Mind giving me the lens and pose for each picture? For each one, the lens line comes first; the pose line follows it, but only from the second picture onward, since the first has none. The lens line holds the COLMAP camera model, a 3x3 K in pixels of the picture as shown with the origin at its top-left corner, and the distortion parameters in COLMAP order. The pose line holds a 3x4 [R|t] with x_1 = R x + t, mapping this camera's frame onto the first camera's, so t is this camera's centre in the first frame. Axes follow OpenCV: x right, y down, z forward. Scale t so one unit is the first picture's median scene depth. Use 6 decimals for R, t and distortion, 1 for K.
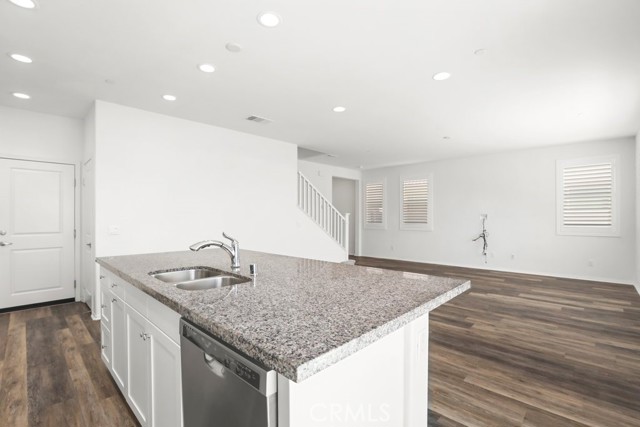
lens RADIAL K [[295.4, 0, 320.9], [0, 295.4, 217.2], [0, 0, 1]] dist [-0.046812, 0.012333]
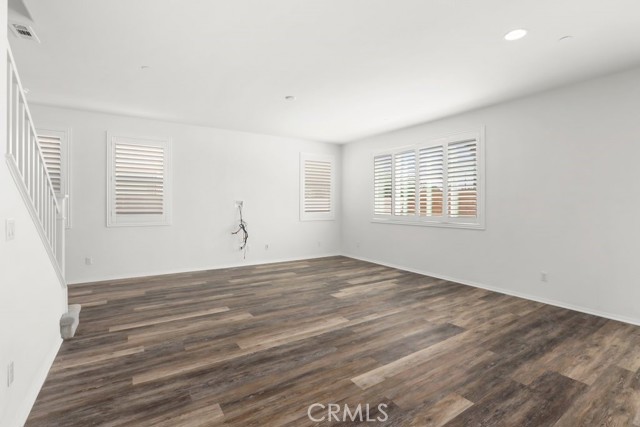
lens RADIAL K [[294.8, 0, 320.2], [0, 294.8, 208.5], [0, 0, 1]] dist [-0.025448, 0.000182]
pose [[0.231726, -0.011495, 0.972713, -0.468800], [0.000108, 0.999930, 0.011791, 0.001592], [-0.972781, -0.002627, 0.231711, 1.247967]]
